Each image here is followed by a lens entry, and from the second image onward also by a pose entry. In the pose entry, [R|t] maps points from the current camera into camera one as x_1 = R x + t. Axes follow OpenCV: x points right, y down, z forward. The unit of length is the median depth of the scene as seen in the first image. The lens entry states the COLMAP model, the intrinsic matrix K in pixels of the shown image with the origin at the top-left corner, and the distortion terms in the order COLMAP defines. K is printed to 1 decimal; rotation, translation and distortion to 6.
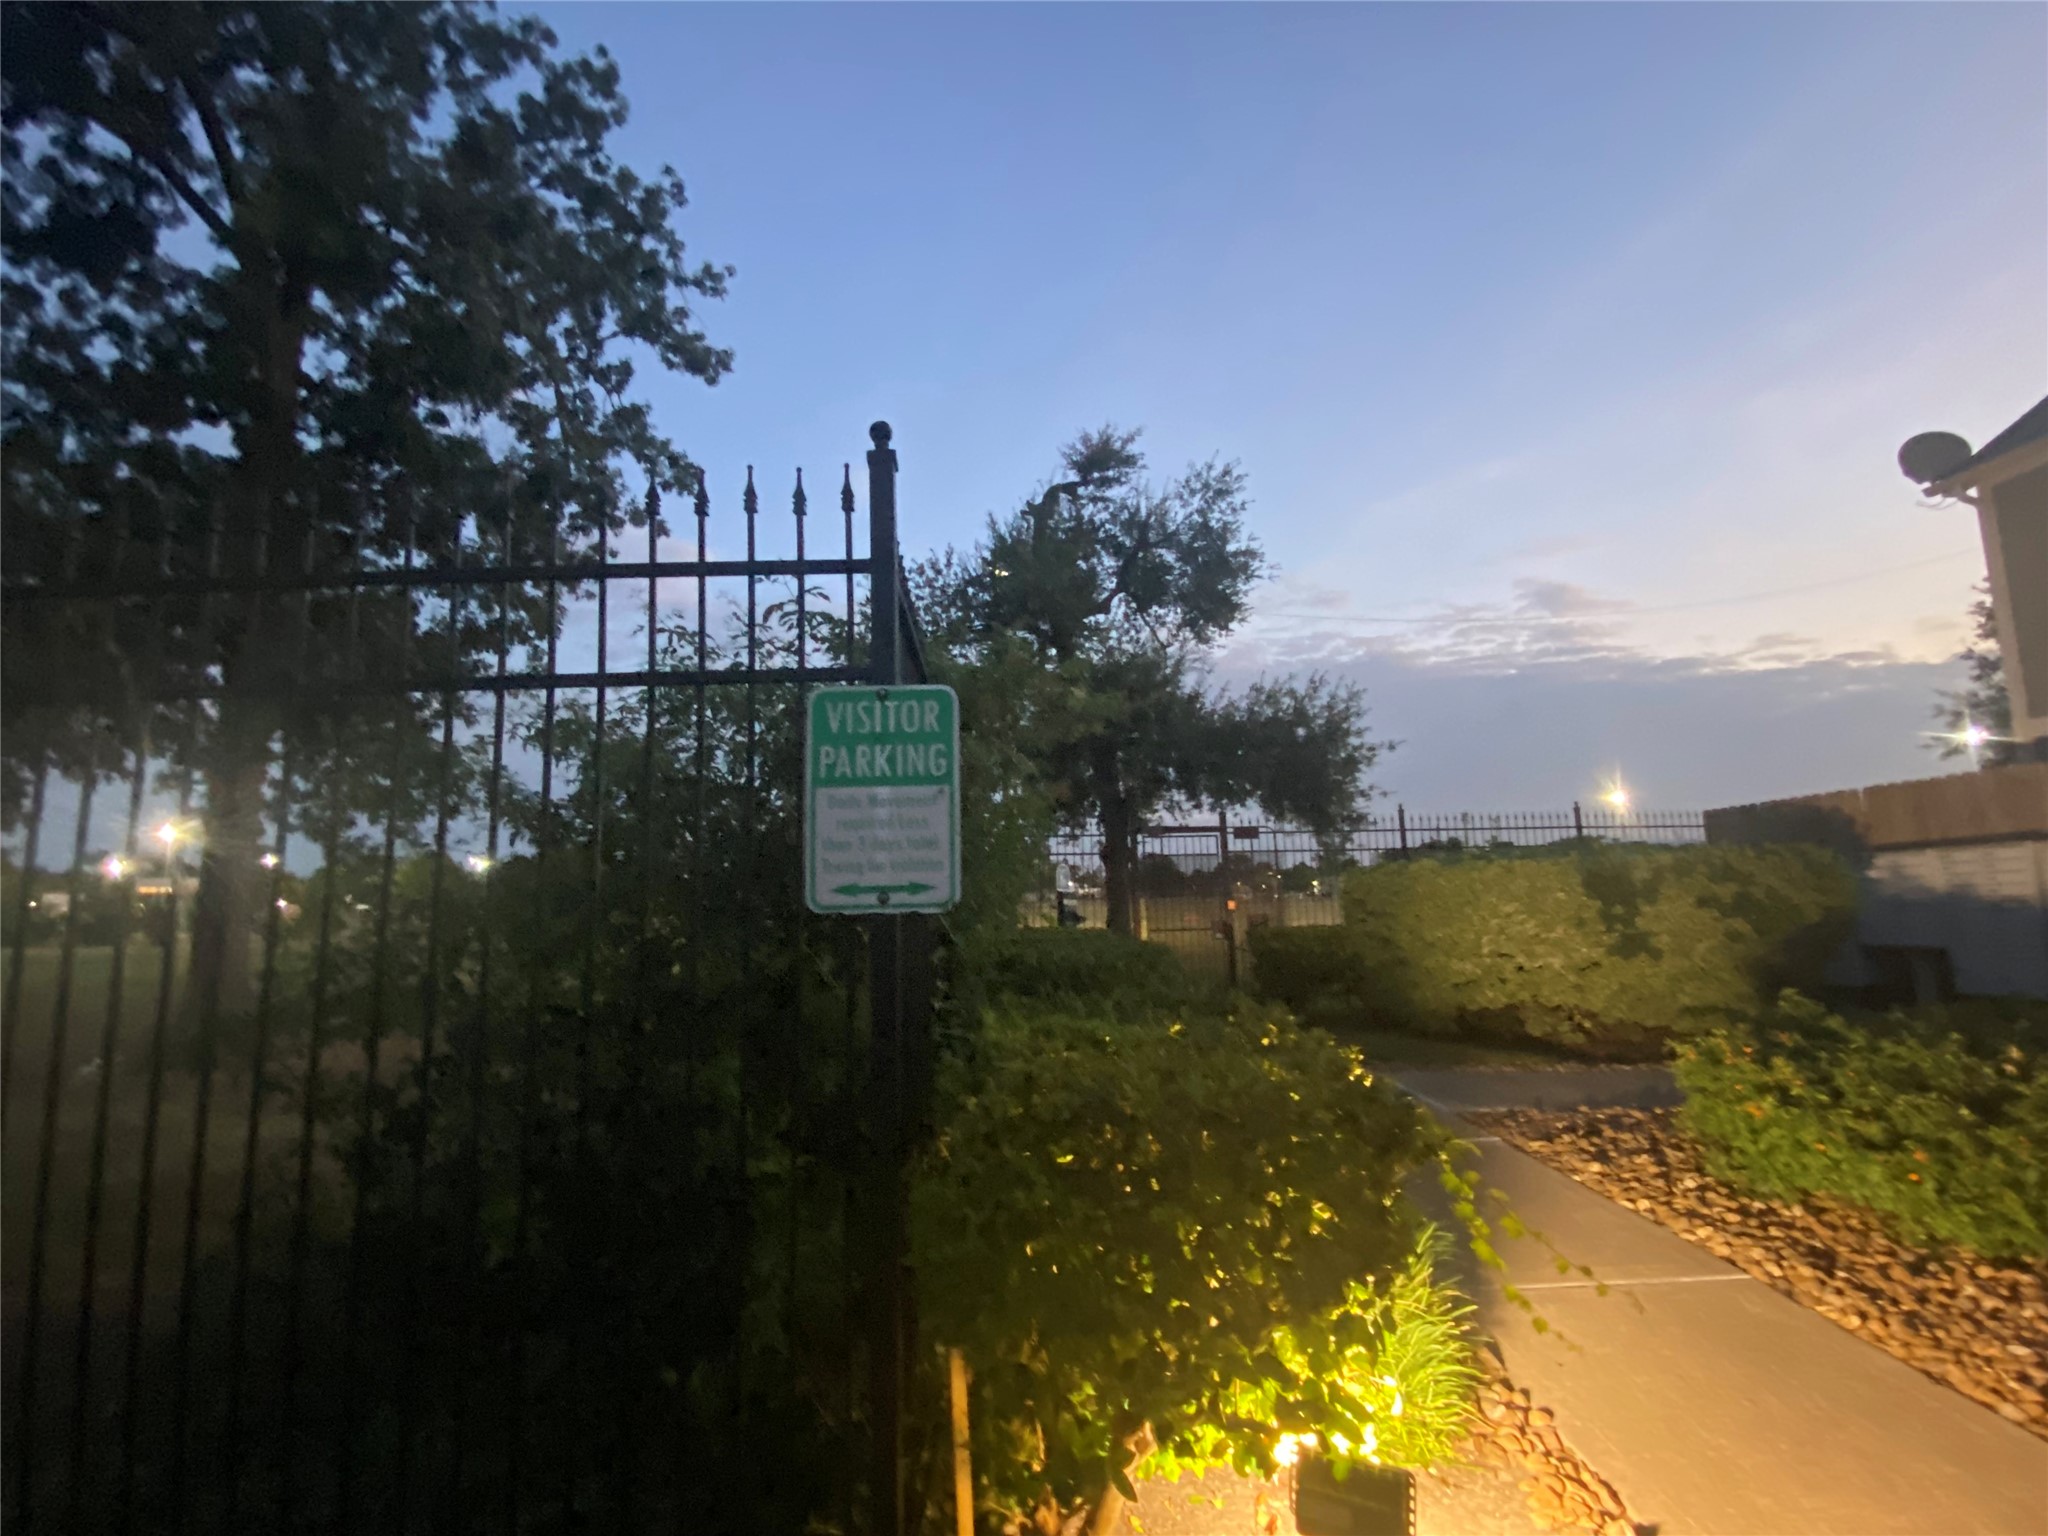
lens RADIAL K [[962.2, 0, 1015.2], [0, 962.2, 763.4], [0, 0, 1]] dist [0.003524, -0.004784]
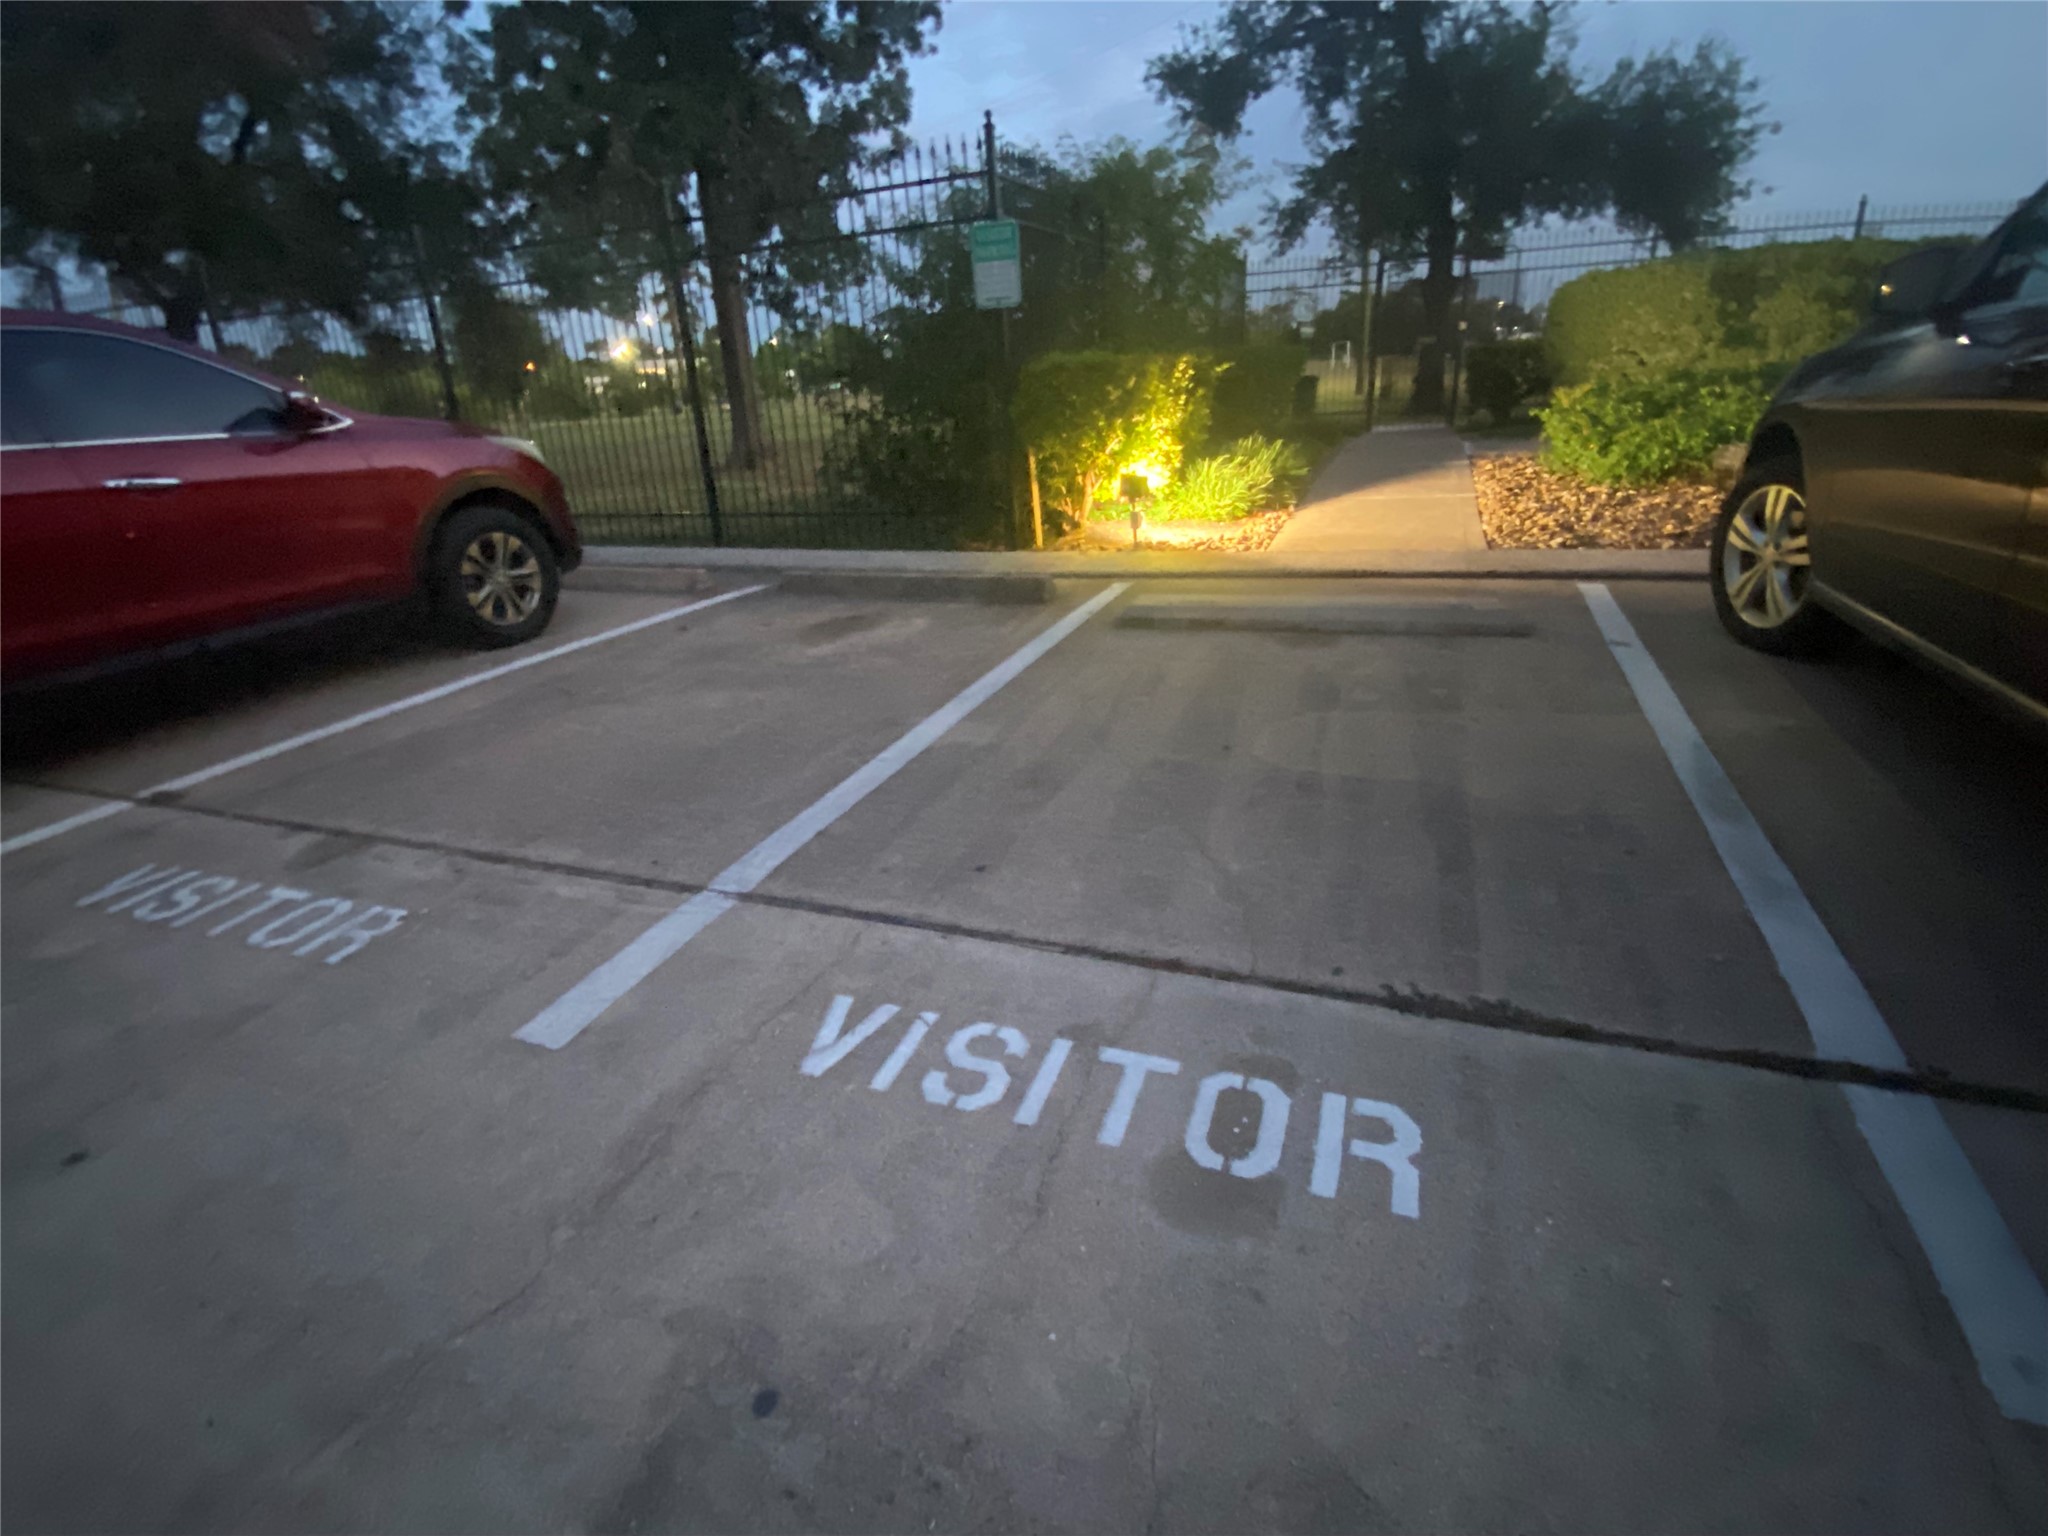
lens RADIAL K [[962.2, 0, 1027.3], [0, 962.2, 760.3], [0, 0, 1]] dist [0.003524, -0.004784]
pose [[0.931033, 0.106430, -0.349070, 0.179169], [0.086577, 0.864803, 0.494591, -0.016170], [0.354516, -0.490702, 0.795946, -0.327096]]
